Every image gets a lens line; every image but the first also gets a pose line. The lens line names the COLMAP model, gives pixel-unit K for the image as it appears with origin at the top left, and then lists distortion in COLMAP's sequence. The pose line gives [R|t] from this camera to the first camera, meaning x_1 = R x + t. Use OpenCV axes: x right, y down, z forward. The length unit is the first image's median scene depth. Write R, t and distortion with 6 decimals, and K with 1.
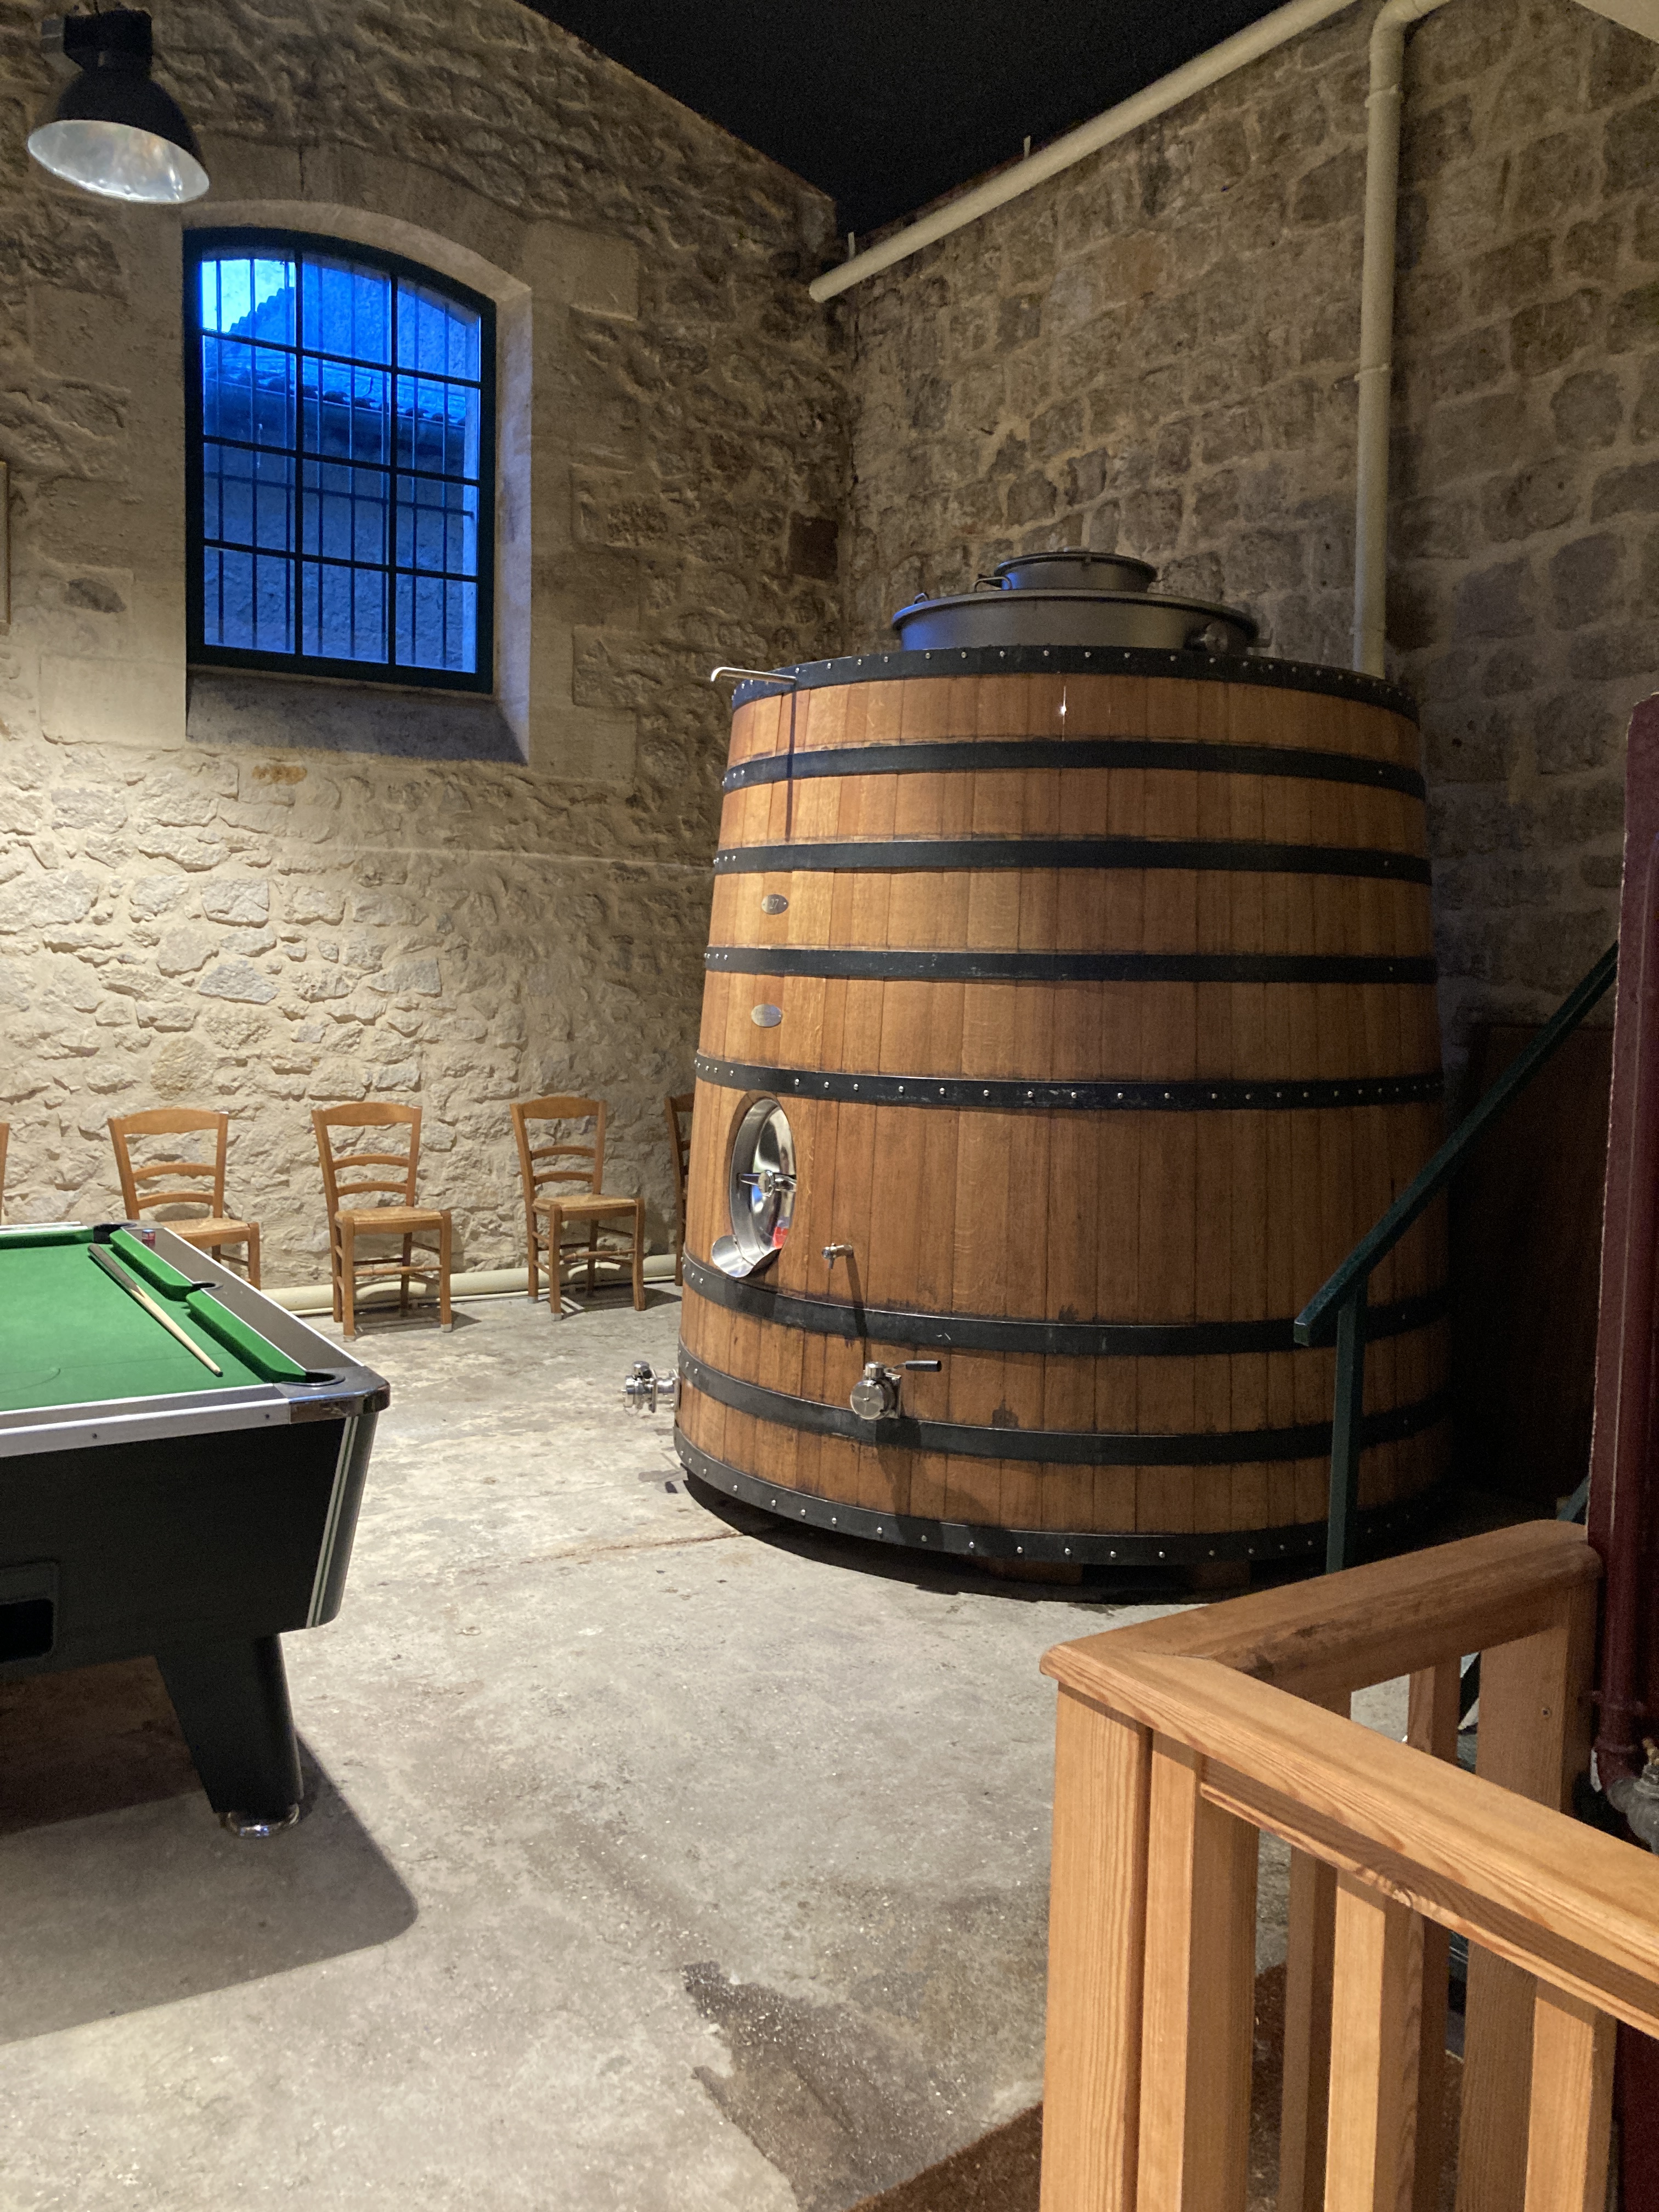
lens RADIAL K [[1863.6, 0, 803.5], [0, 1863.6, 1033.5], [0, 0, 1]] dist [0.027305, 0.006263]
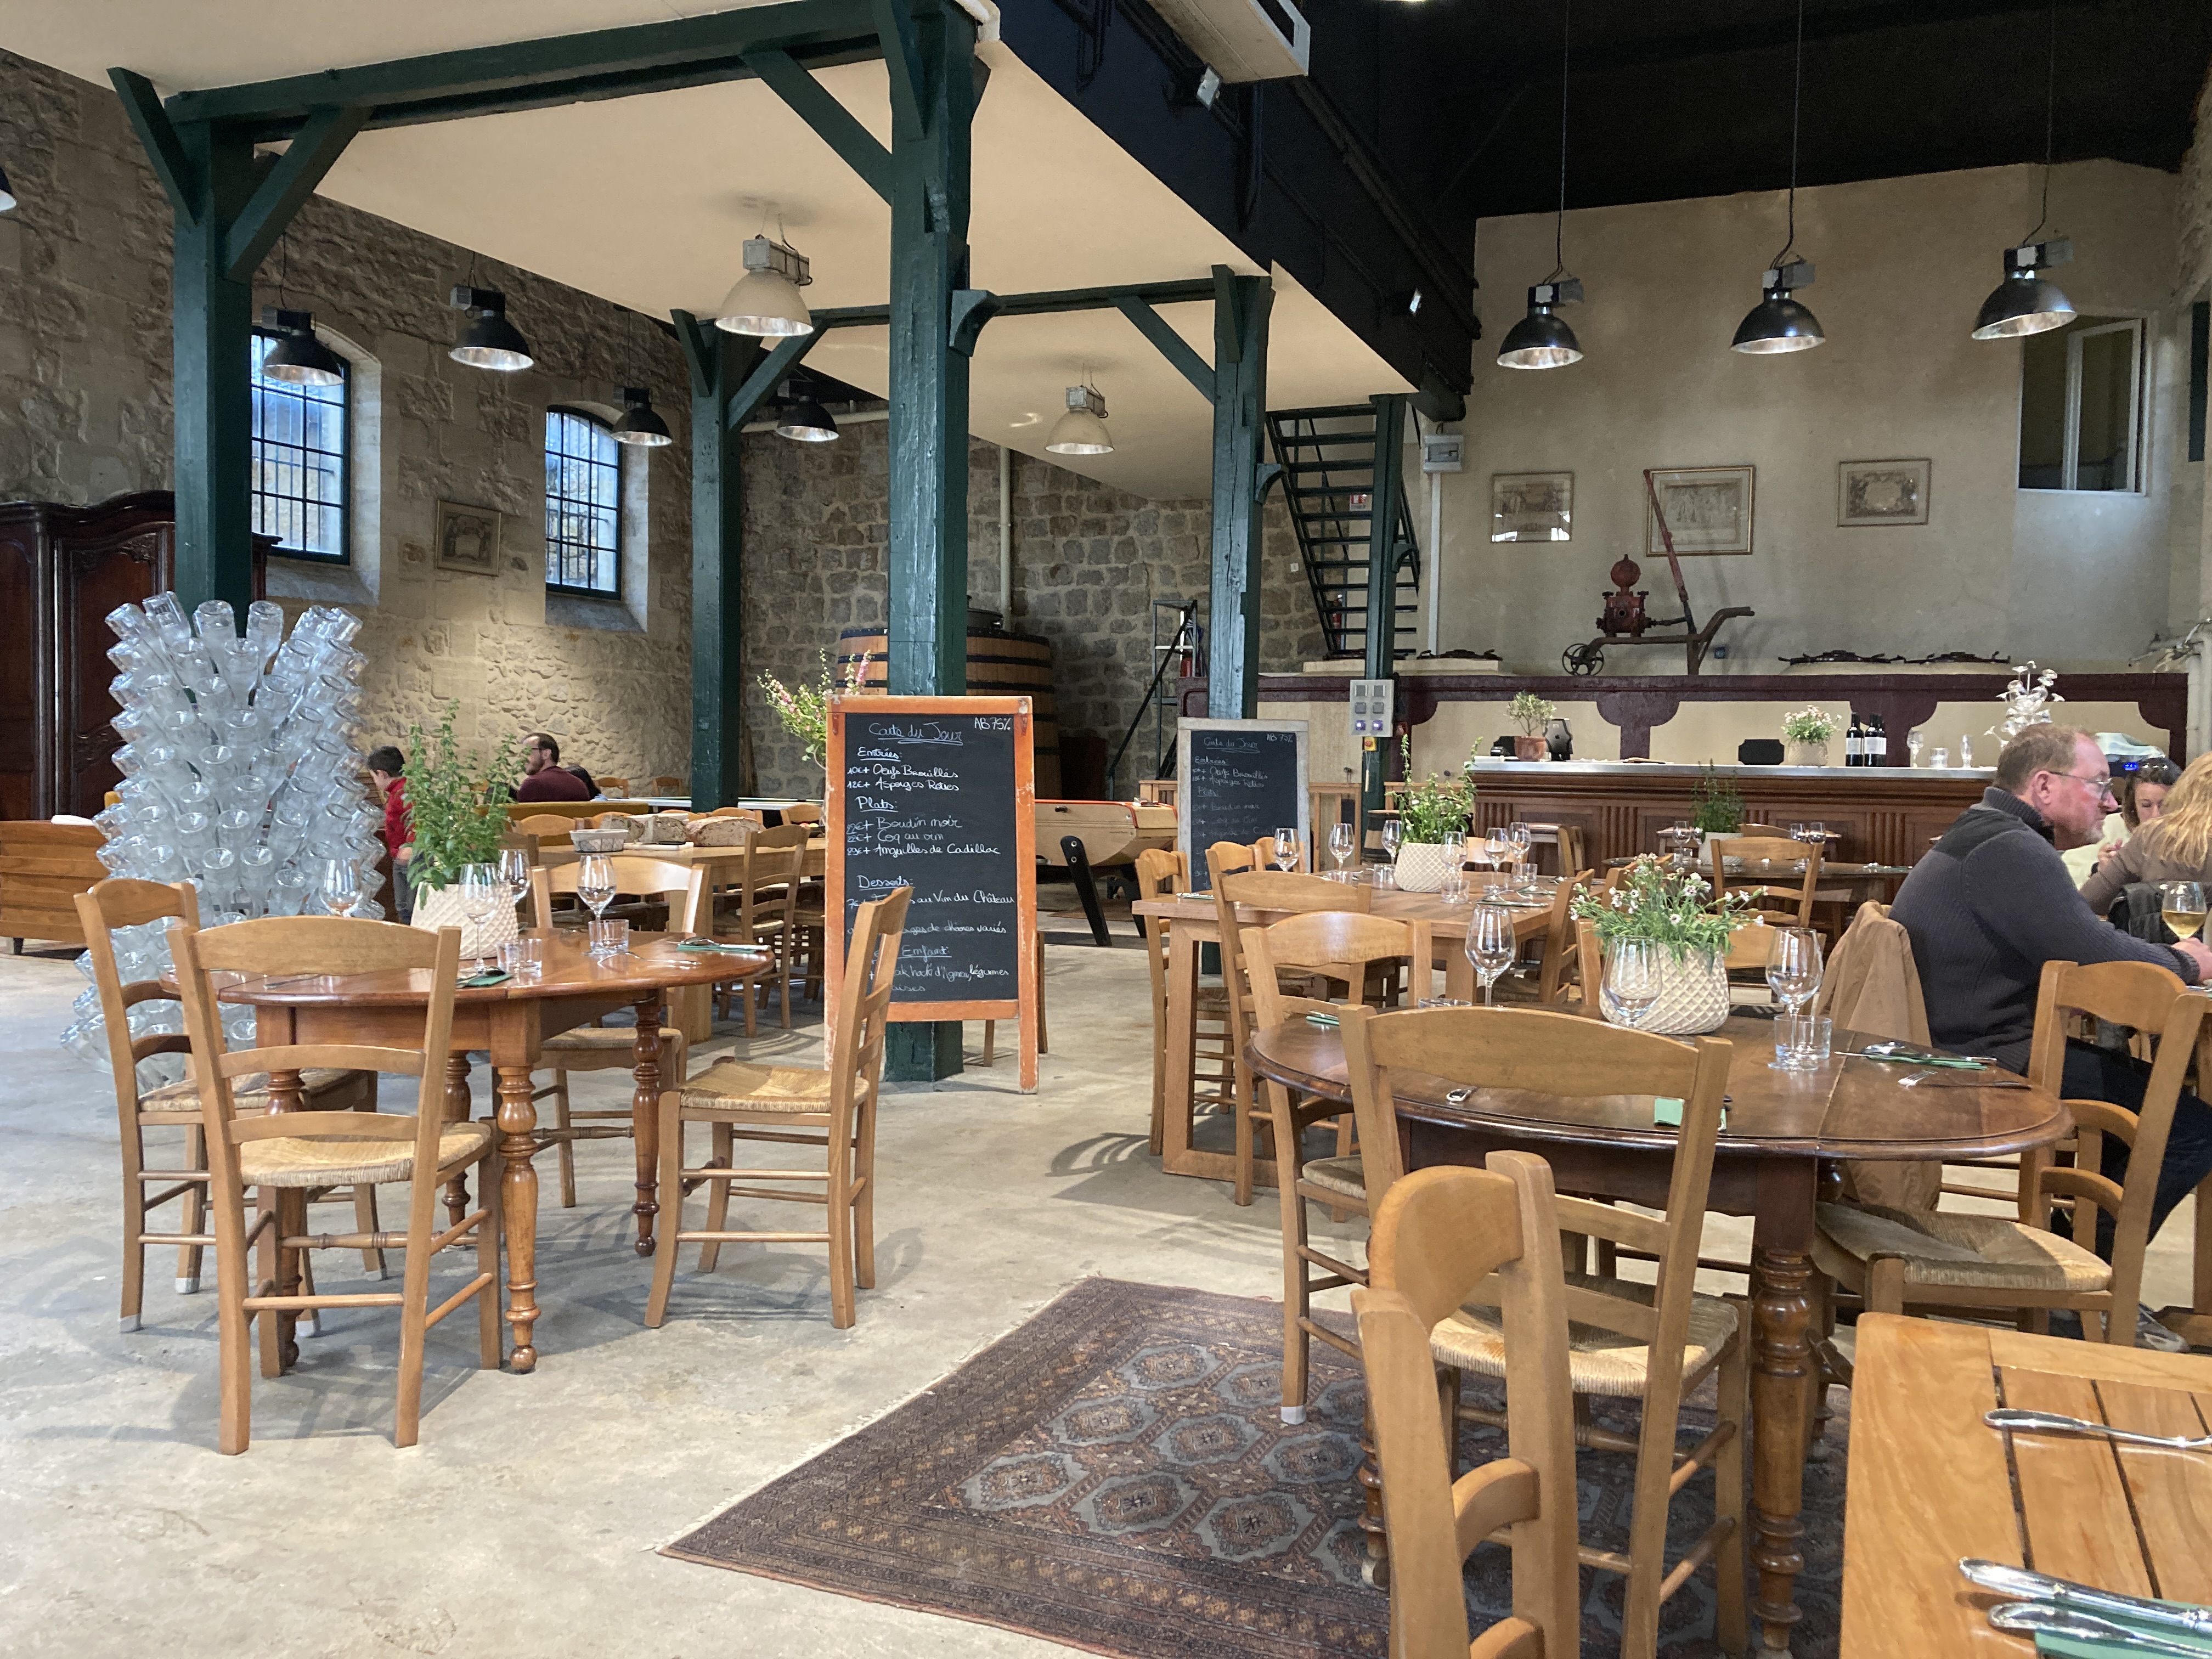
lens RADIAL K [[1863.6, 0, 1126.4], [0, 1863.6, 808.1], [0, 0, 1]] dist [0.027305, 0.006263]
pose [[0.831463, -0.023223, 0.555095, -1.032787], [0.030933, 0.999511, -0.004518, 0.110800], [-0.554718, 0.020927, 0.831775, -1.373895]]
